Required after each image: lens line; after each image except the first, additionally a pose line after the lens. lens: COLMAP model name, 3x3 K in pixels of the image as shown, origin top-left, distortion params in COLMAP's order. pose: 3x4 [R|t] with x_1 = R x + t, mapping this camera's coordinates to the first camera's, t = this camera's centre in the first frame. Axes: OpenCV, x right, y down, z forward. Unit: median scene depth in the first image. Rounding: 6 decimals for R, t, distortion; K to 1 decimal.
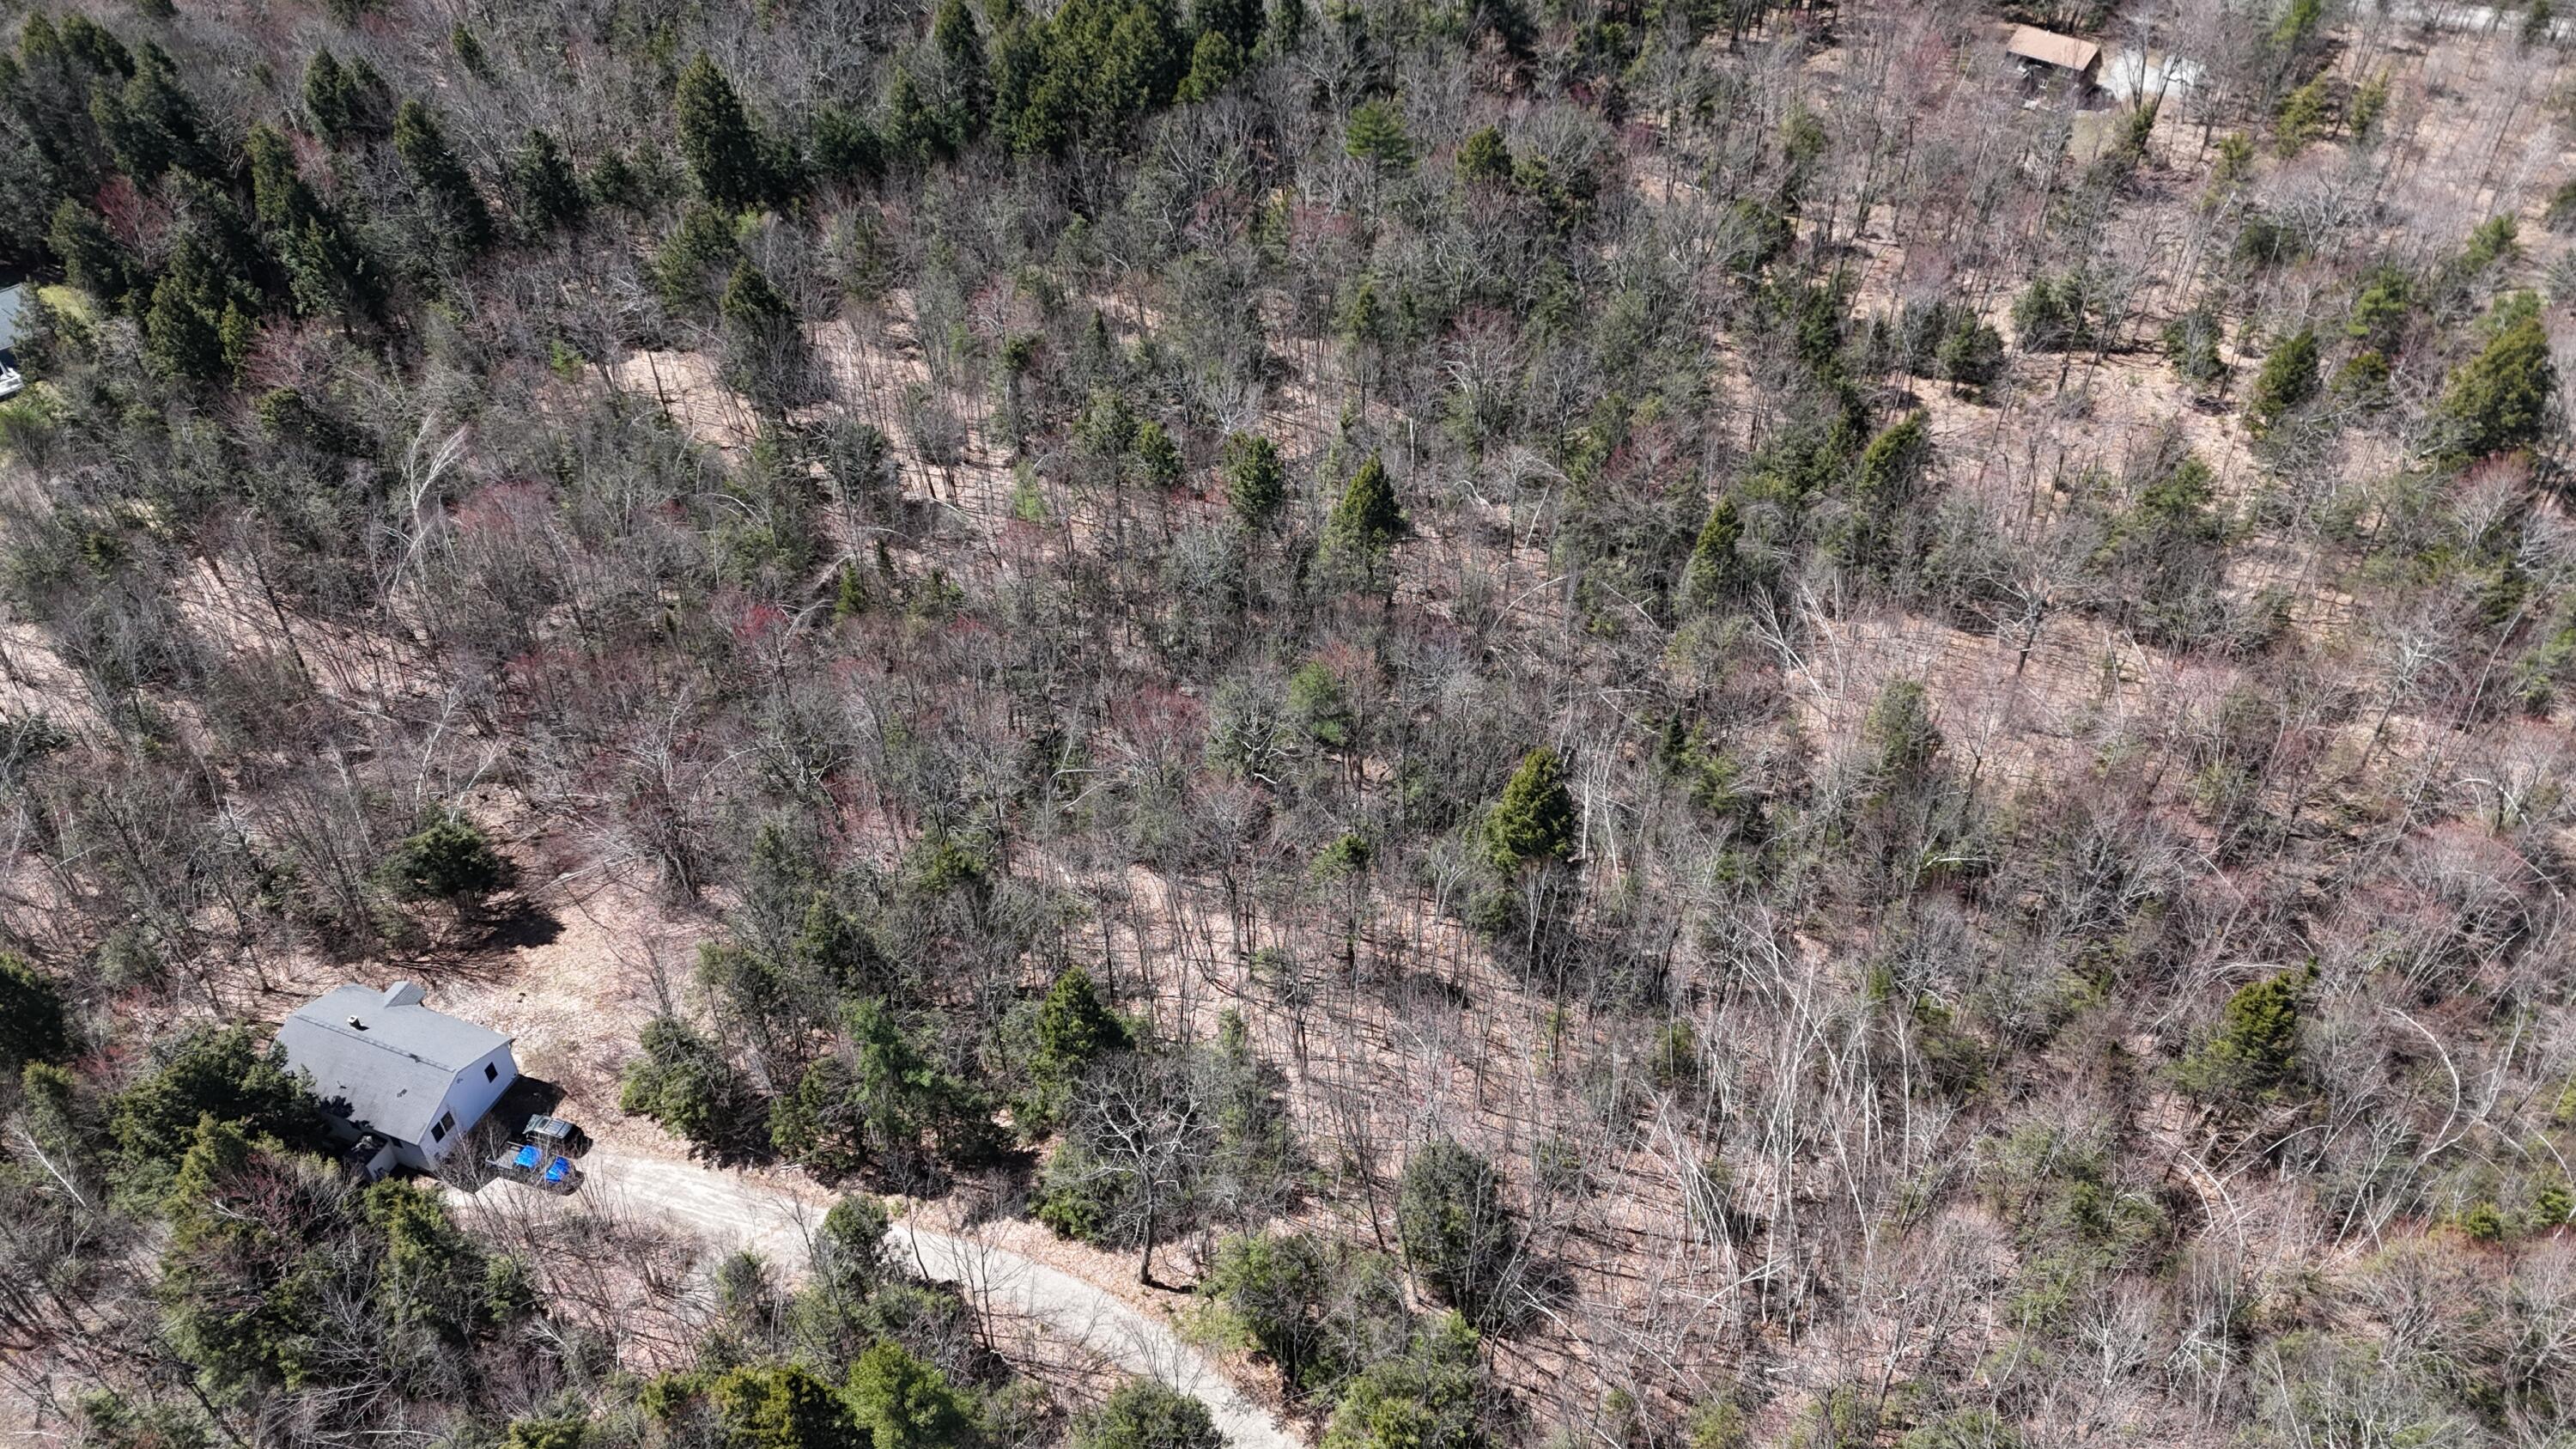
lens RADIAL K [[1875.1, 0, 1281.8], [0, 1875.1, 714.5], [0, 0, 1]] dist [0.080833, -0.067654]
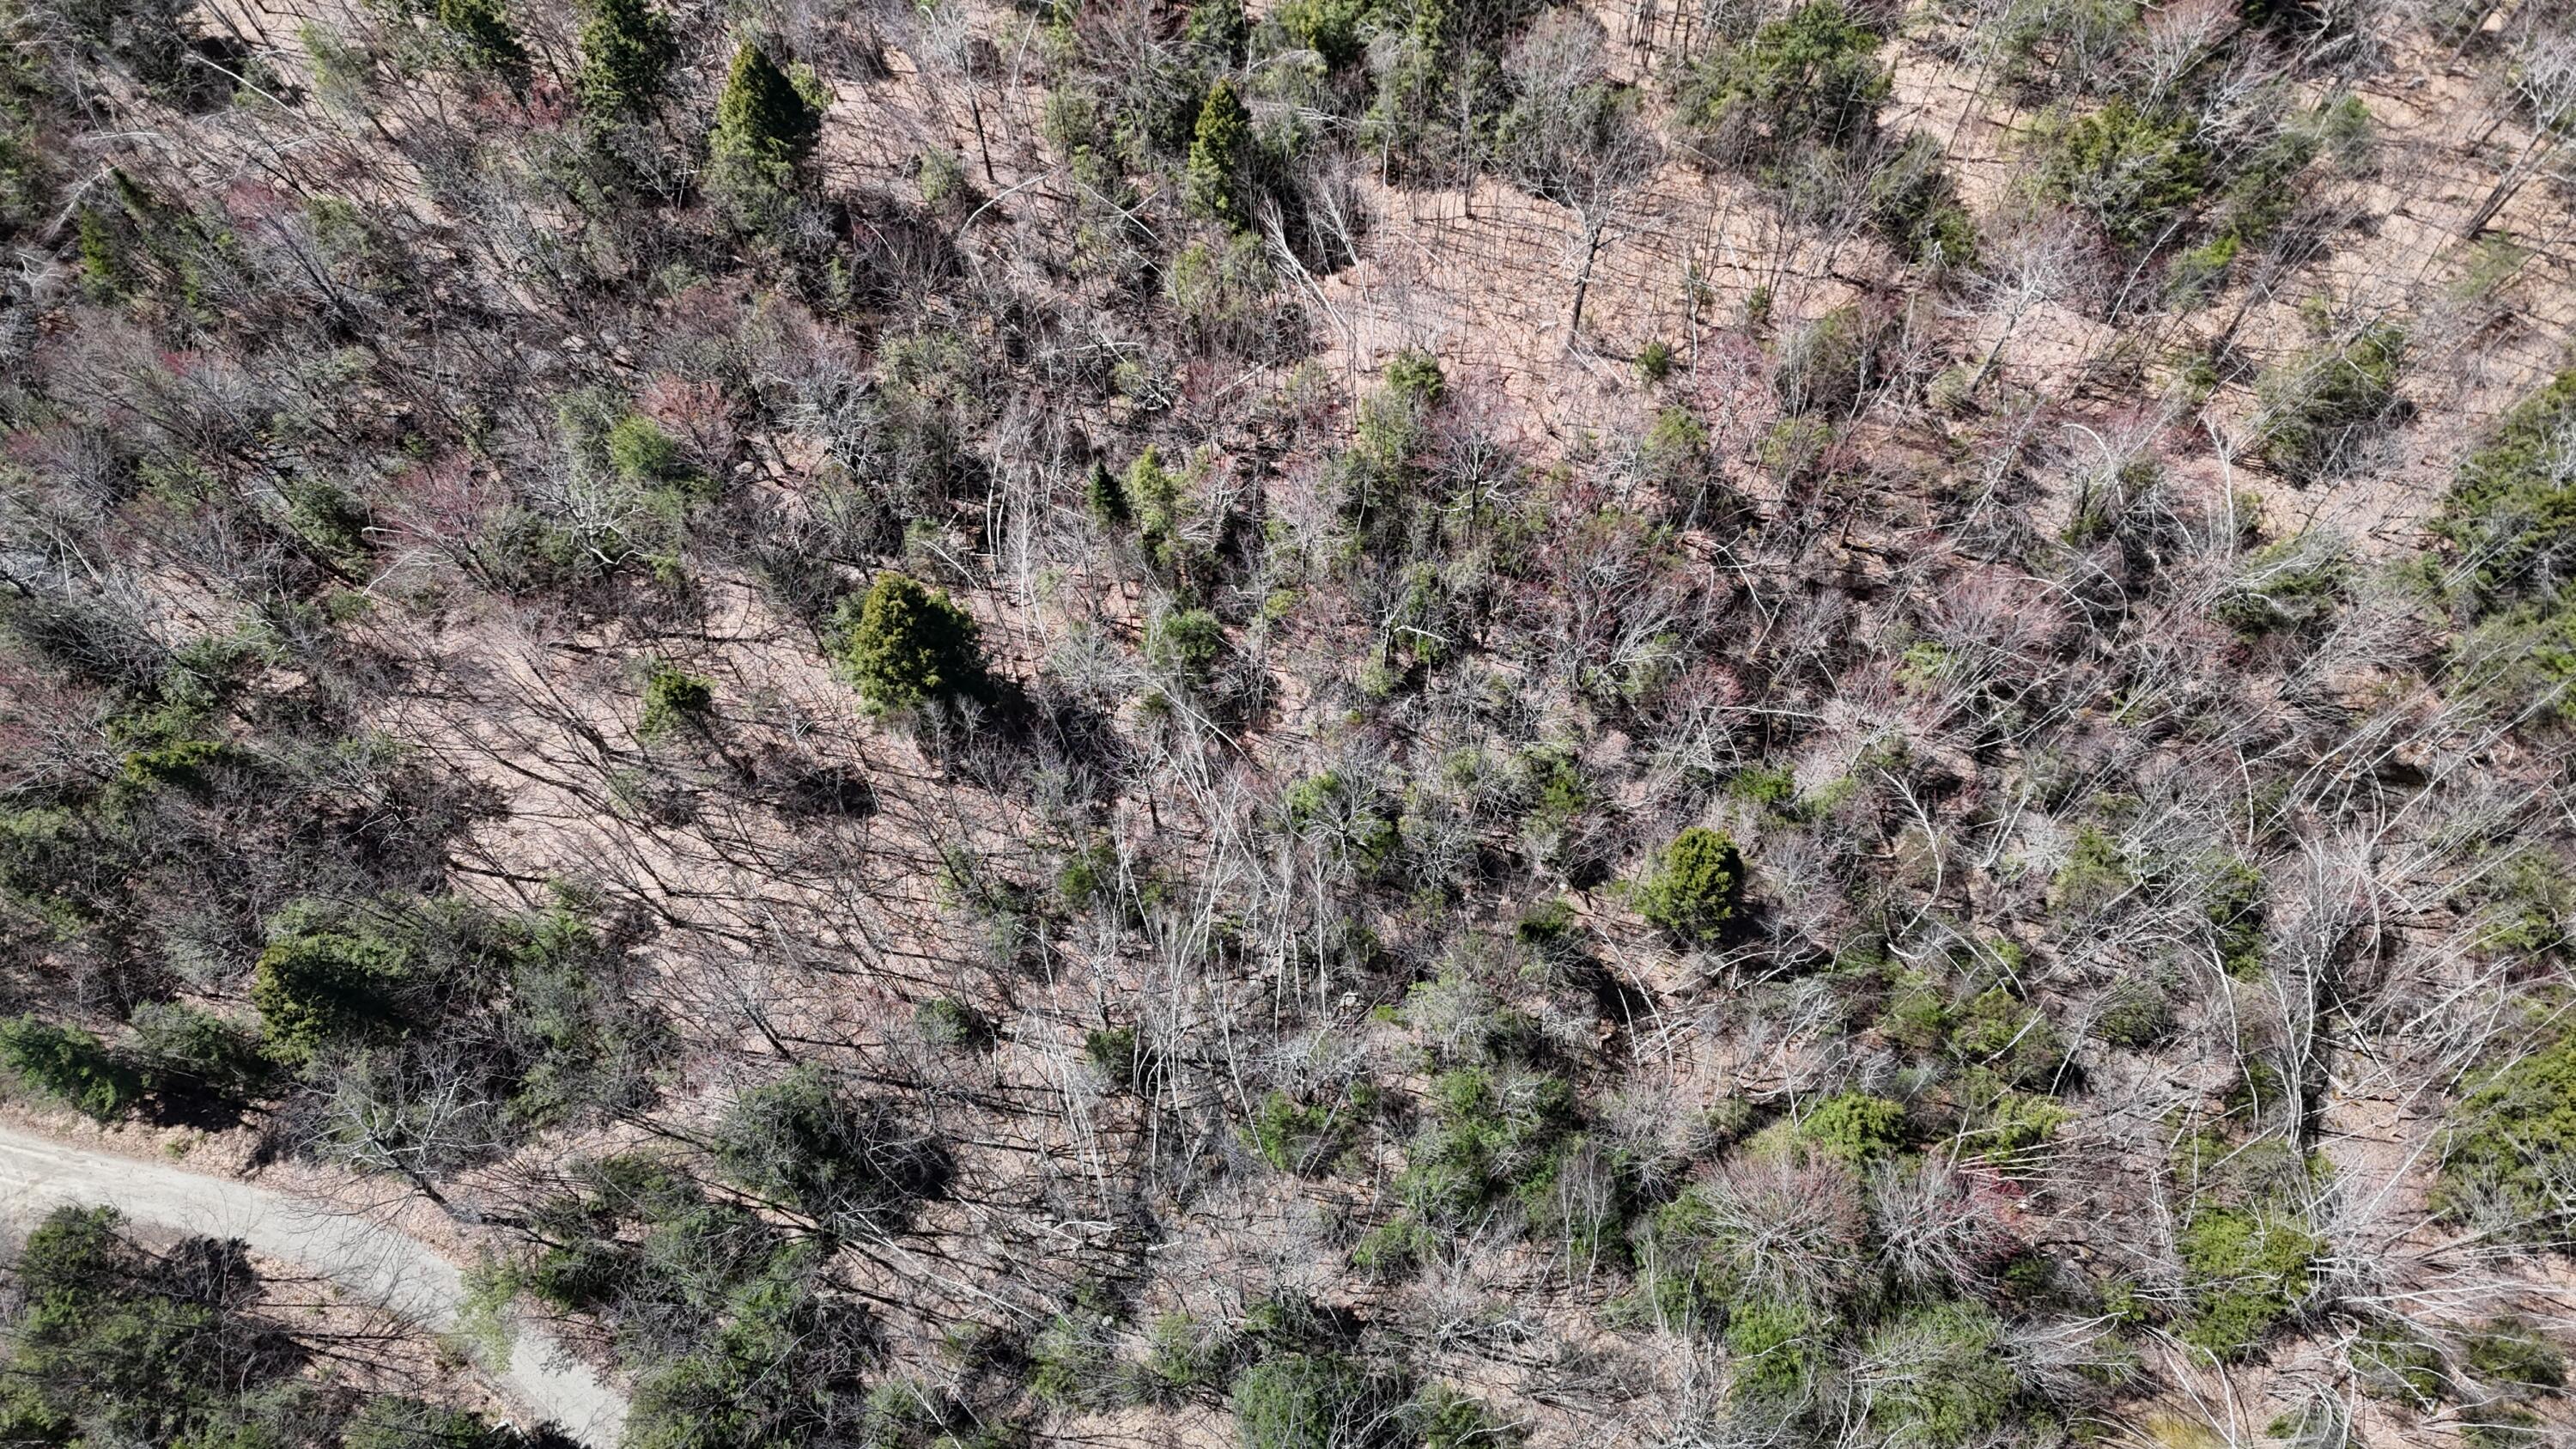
lens RADIAL K [[1875.1, 0, 1289.9], [0, 1875.1, 716.9], [0, 0, 1]] dist [0.080833, -0.067654]
pose [[0.998072, -0.054302, 0.030053, 0.300471], [0.035372, 0.895576, 0.443500, -0.297487], [-0.050998, -0.441582, 0.895770, 0.257702]]
